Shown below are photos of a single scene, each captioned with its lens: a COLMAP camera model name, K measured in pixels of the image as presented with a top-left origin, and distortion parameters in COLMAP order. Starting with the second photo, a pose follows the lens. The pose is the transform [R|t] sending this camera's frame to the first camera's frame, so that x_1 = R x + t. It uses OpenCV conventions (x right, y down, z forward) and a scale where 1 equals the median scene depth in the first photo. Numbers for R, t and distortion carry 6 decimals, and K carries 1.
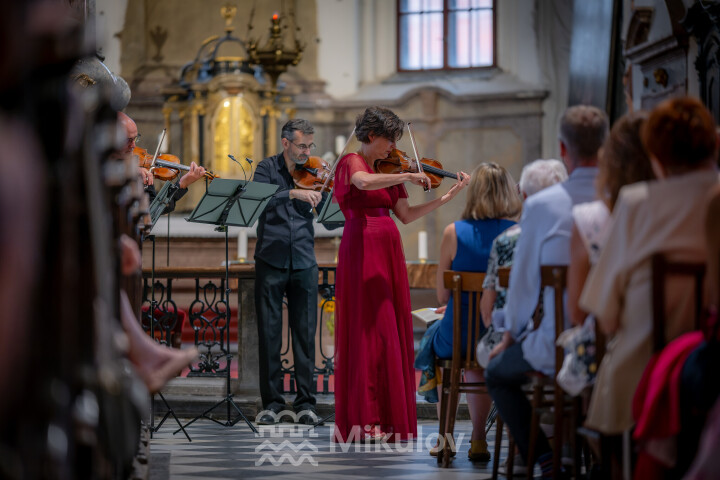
lens RADIAL K [[2931.4, 0, 360.0], [0, 2931.4, 240.0], [0, 0, 1]] dist [0.032448, -8.268556]
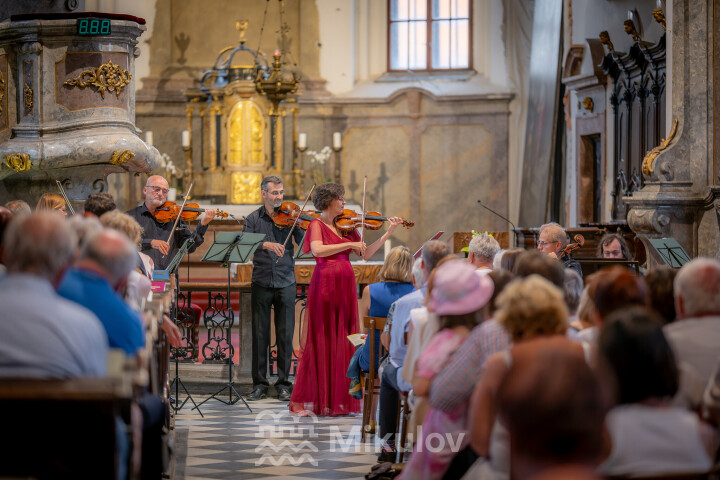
lens RADIAL K [[2931.4, 0, 360.0], [0, 2931.4, 240.0], [0, 0, 1]] dist [0.032448, -8.268556]
pose [[0.999963, 0.001955, -0.008421, 0.012869], [-0.001740, 0.999676, 0.025397, -0.022512], [0.008468, -0.025381, 0.999642, -0.180275]]
